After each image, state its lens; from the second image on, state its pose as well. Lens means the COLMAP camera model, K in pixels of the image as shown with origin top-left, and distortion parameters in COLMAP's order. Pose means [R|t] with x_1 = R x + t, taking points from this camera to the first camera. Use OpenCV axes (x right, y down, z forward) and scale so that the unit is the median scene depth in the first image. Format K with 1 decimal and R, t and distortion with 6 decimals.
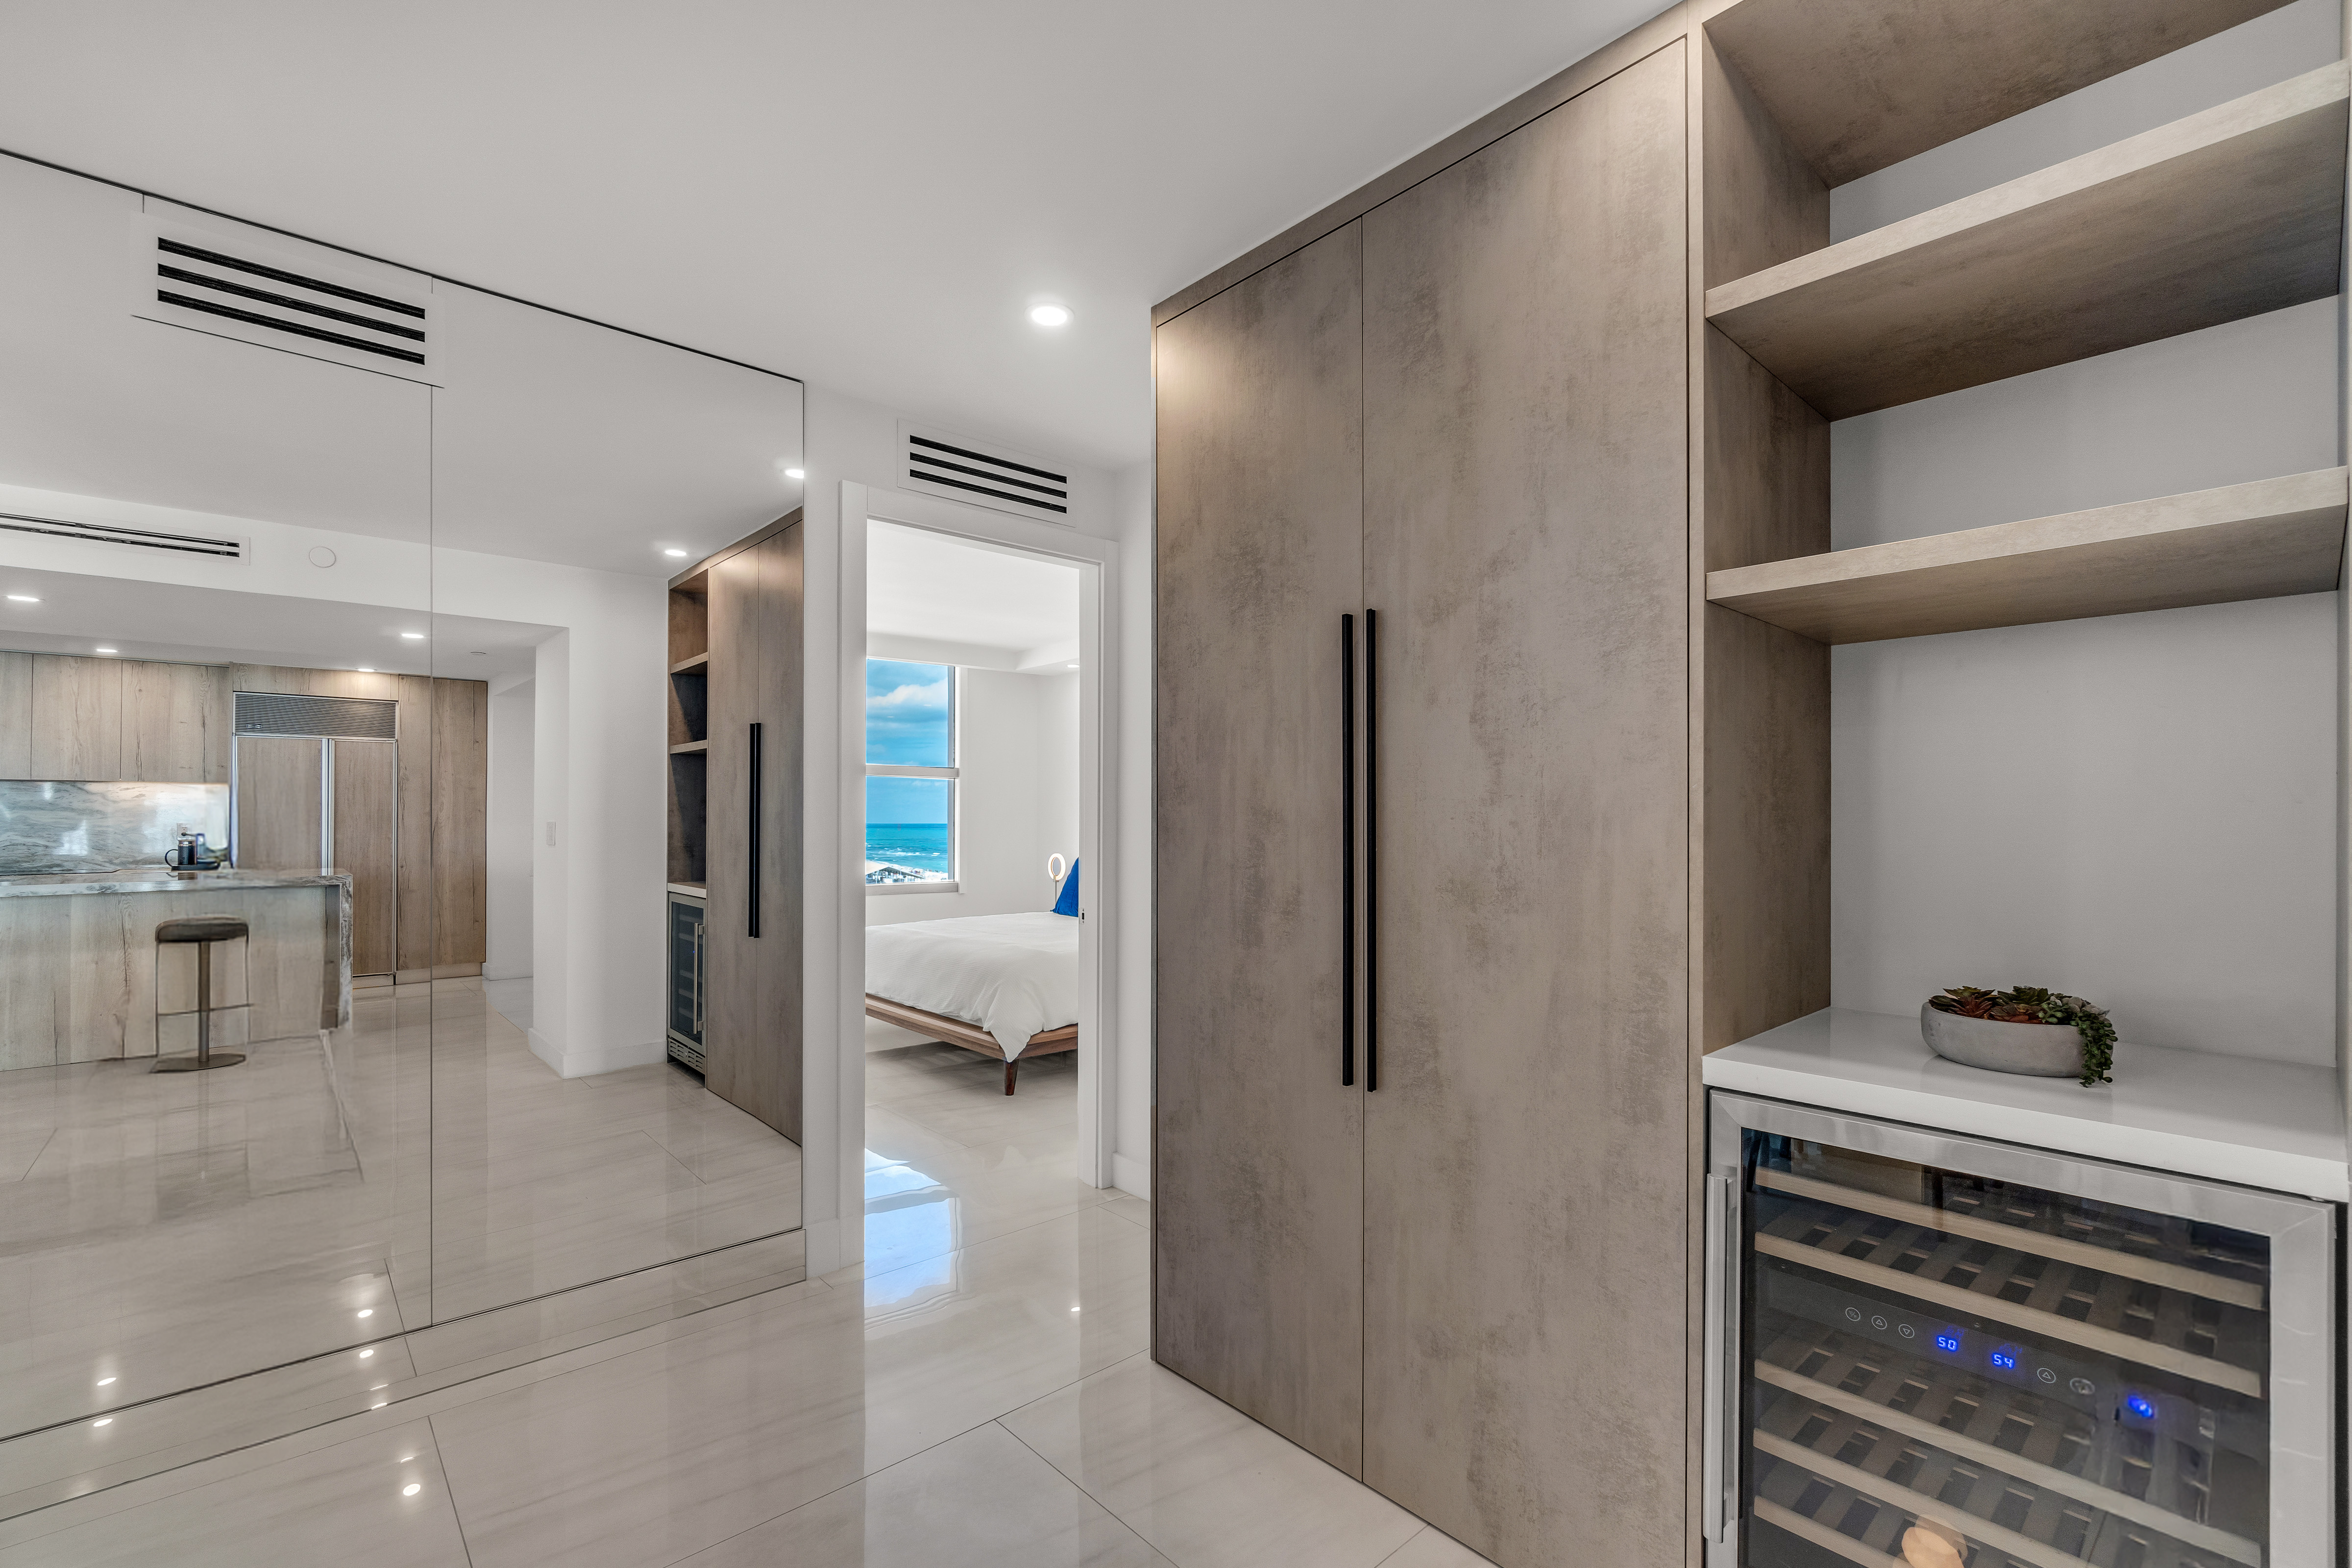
lens RADIAL K [[1019.1, 0, 1177.6], [0, 1019.1, 795.6], [0, 0, 1]] dist [-0.009756, 0.000002]
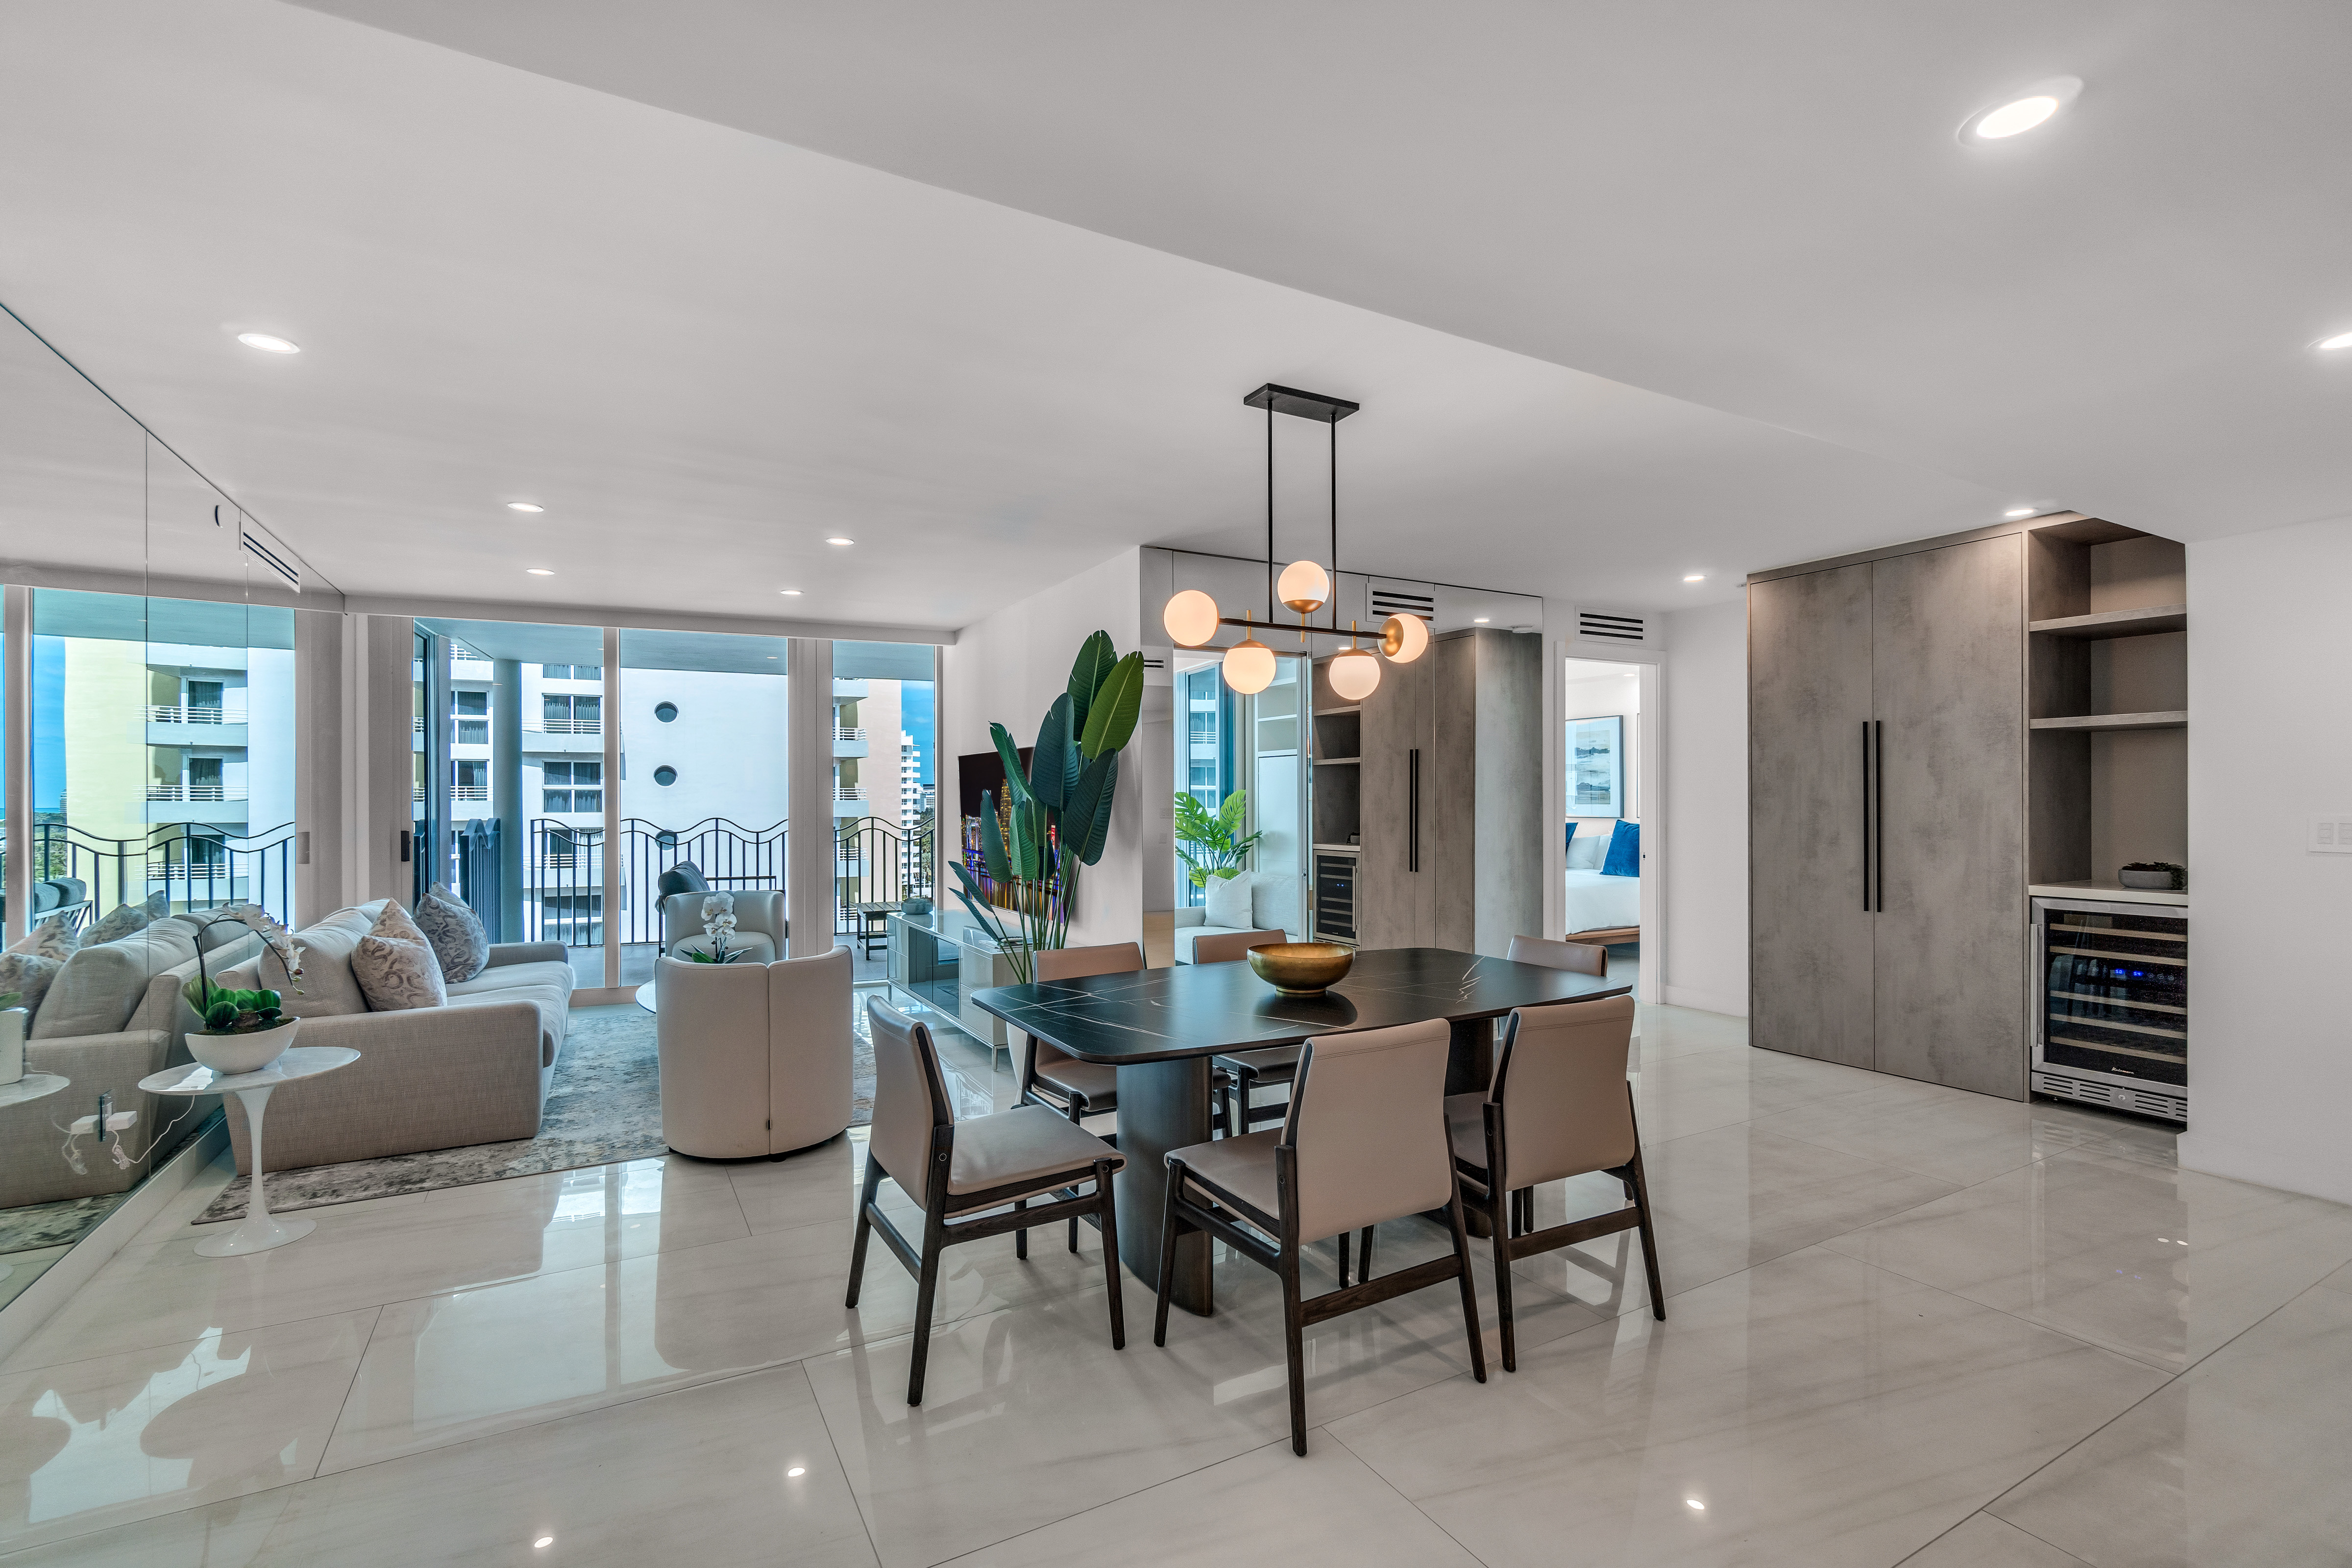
lens RADIAL K [[1053.6, 0, 1176.0], [0, 1053.6, 784.0], [0, 0, 1]] dist [0.001861, 0.000585]
pose [[0.975482, -0.008974, -0.219897, -0.912195], [0.011383, 0.999888, 0.009689, -0.069897], [0.219786, -0.011954, 0.975475, -1.887977]]
